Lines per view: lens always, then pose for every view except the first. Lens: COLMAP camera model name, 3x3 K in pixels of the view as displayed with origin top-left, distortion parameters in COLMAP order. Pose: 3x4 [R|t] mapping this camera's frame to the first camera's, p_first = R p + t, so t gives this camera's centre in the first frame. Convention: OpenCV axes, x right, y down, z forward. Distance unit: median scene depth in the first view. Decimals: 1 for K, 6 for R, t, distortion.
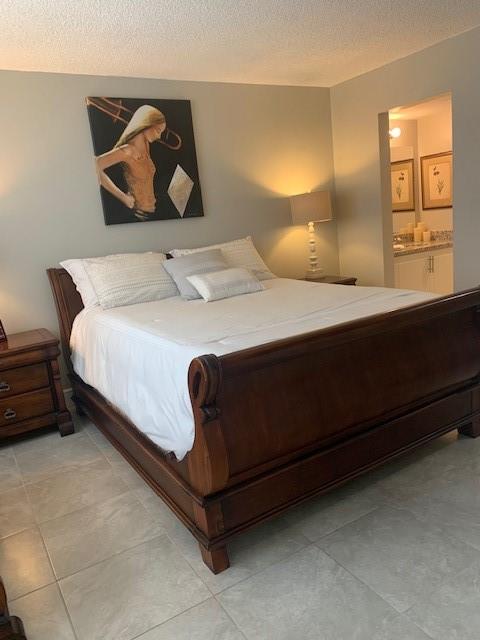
lens RADIAL K [[487.2, 0, 244.8], [0, 487.2, 318.8], [0, 0, 1]] dist [0.022795, -0.022467]
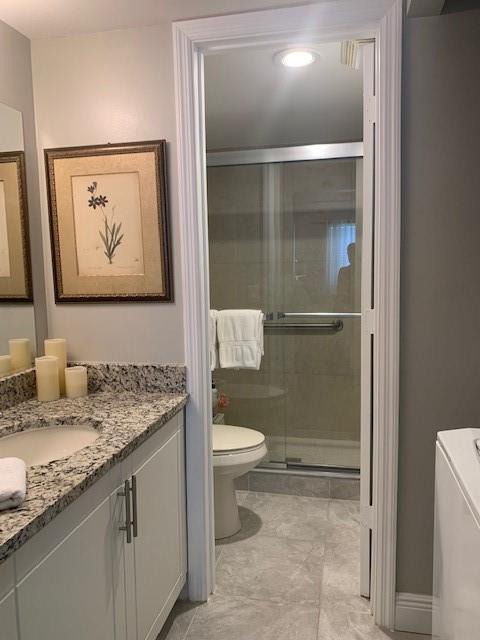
lens RADIAL K [[487.2, 0, 242.1], [0, 487.2, 313.3], [0, 0, 1]] dist [0.022795, -0.022467]
pose [[0.677357, 0.013874, 0.735524, 0.203873], [0.108349, 0.987037, -0.118399, -0.163968], [-0.727632, 0.159892, 0.667073, 0.691883]]
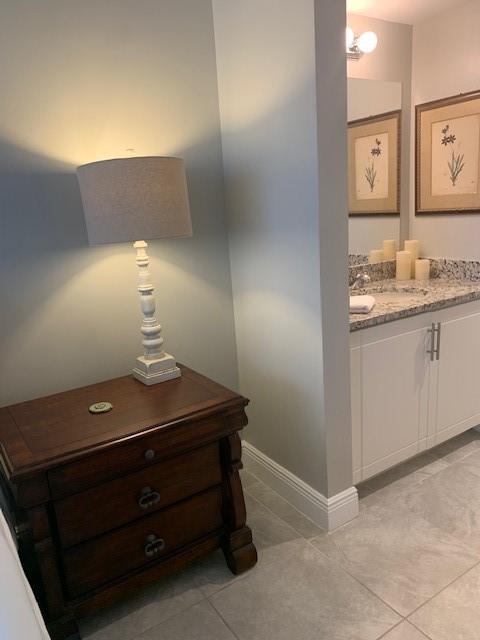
lens RADIAL K [[487.2, 0, 239.8], [0, 487.2, 321.1], [0, 0, 1]] dist [0.022795, -0.022467]
pose [[0.998738, 0.026203, 0.042845, 0.169461], [-0.027235, 0.999348, 0.023685, -0.123949], [-0.042197, -0.024822, 0.998801, 0.516267]]
